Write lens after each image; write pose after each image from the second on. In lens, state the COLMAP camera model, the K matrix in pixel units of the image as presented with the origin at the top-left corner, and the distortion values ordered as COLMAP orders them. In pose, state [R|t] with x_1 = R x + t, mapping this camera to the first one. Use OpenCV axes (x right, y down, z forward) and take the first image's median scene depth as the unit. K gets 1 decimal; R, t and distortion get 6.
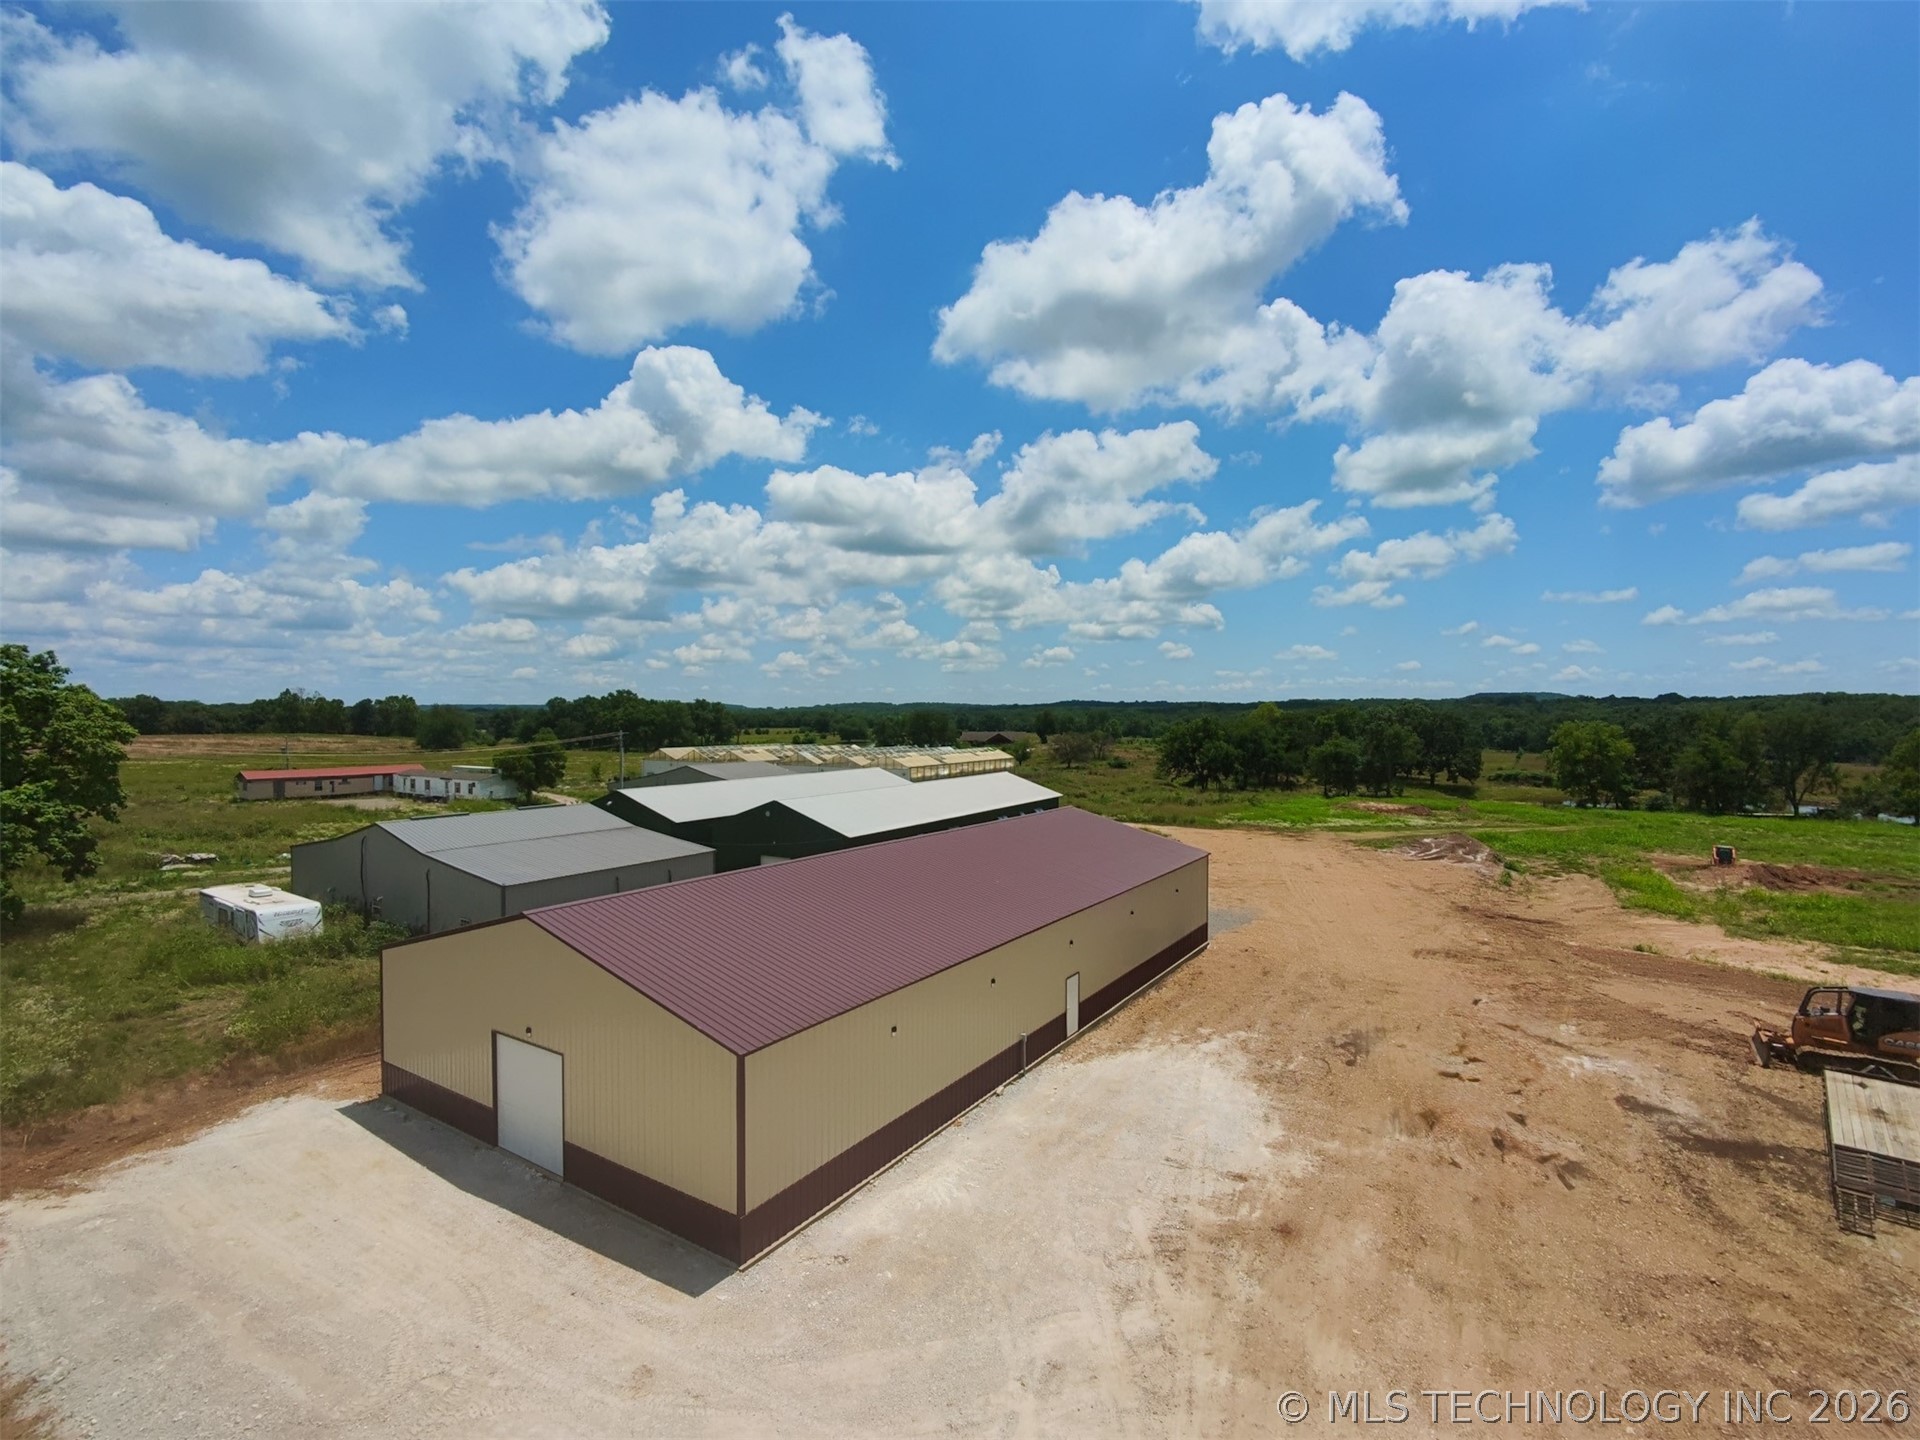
lens RADIAL K [[864.5, 0, 981.5], [0, 864.5, 674.7], [0, 0, 1]] dist [0.000226, -0.003786]
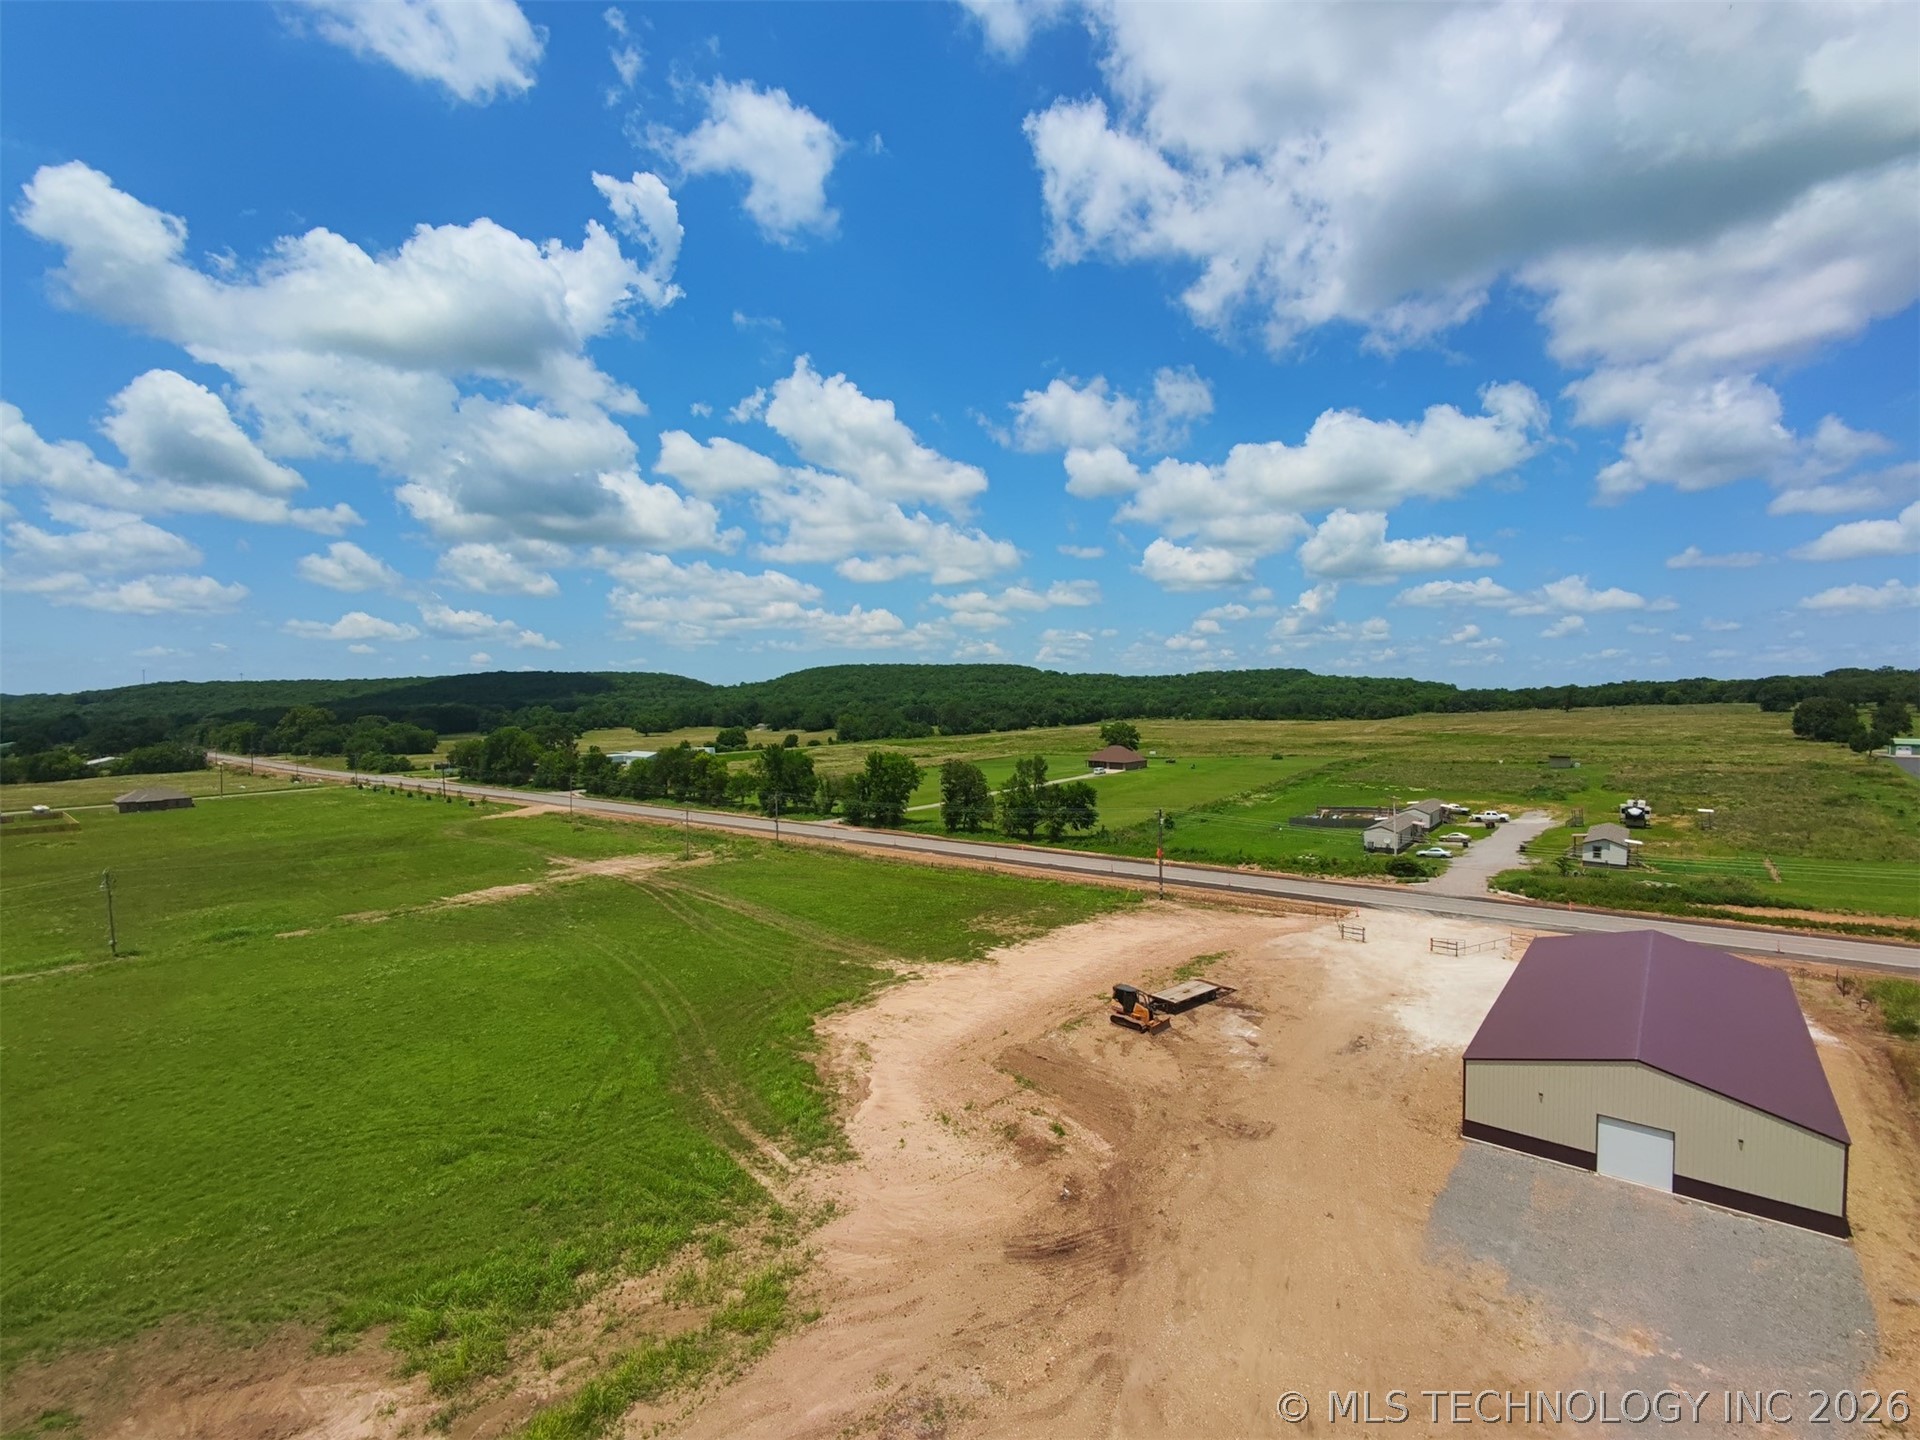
lens RADIAL K [[859.3, 0, 982.9], [0, 859.3, 718.6], [0, 0, 1]] dist [0.002318, -0.005930]
pose [[-0.993163, -0.000181, 0.116732, 0.223990], [-0.002858, 0.999737, -0.022764, -0.060706], [-0.116697, -0.022942, -0.992903, 0.656133]]
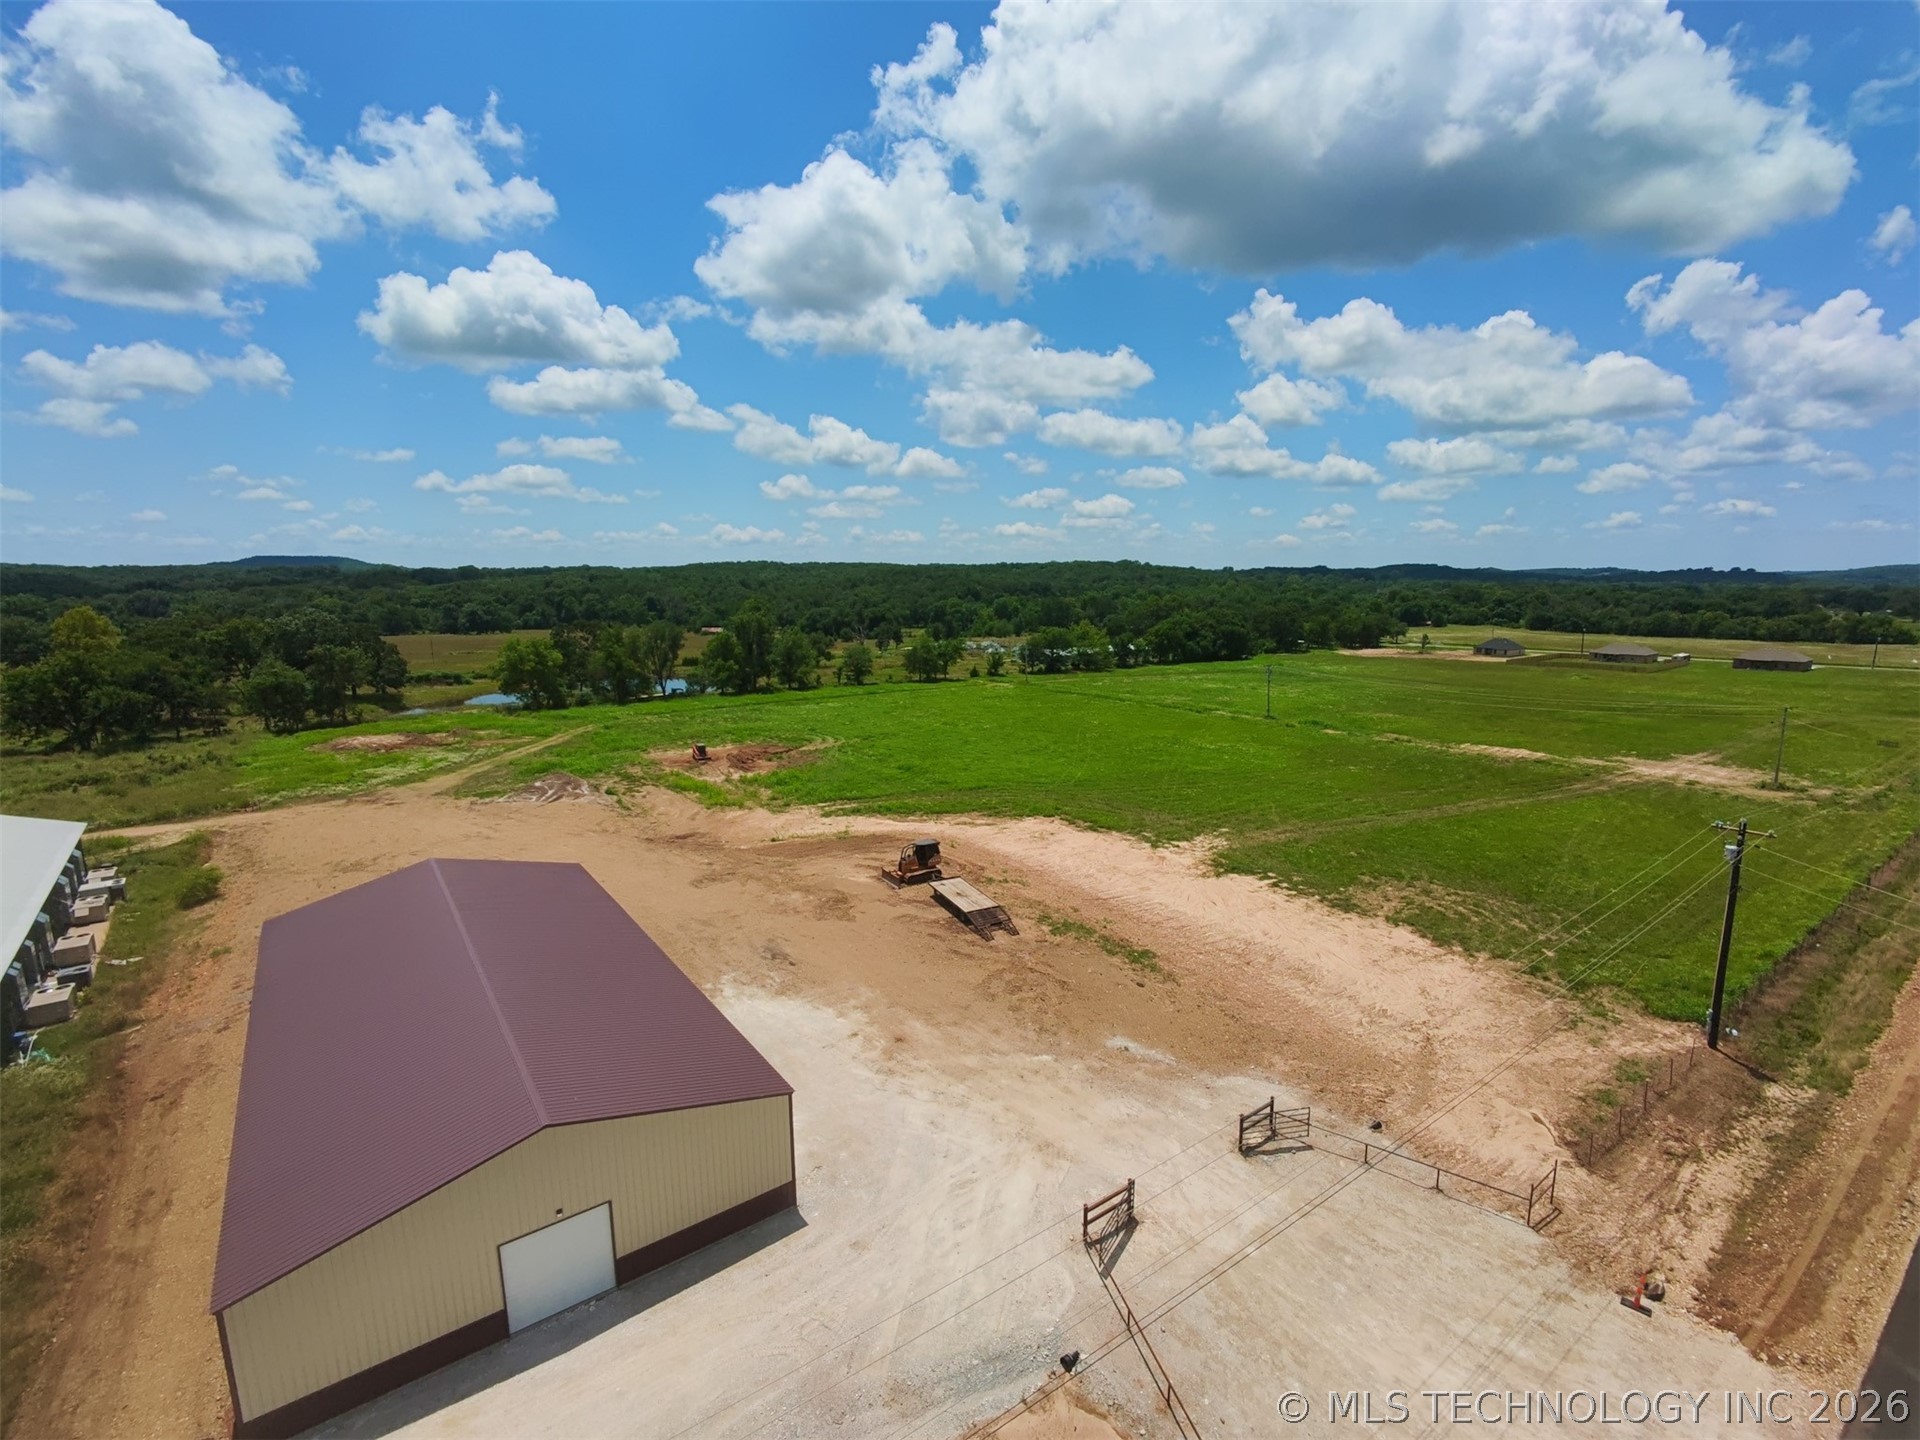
lens RADIAL K [[884.7, 0, 967.4], [0, 884.7, 694.1], [0, 0, 1]] dist [-0.000253, -0.002549]
pose [[0.361419, -0.127735, 0.923612, -0.204040], [-0.038522, 0.987680, 0.151670, -0.074299], [-0.931607, -0.090396, 0.352046, 0.018478]]
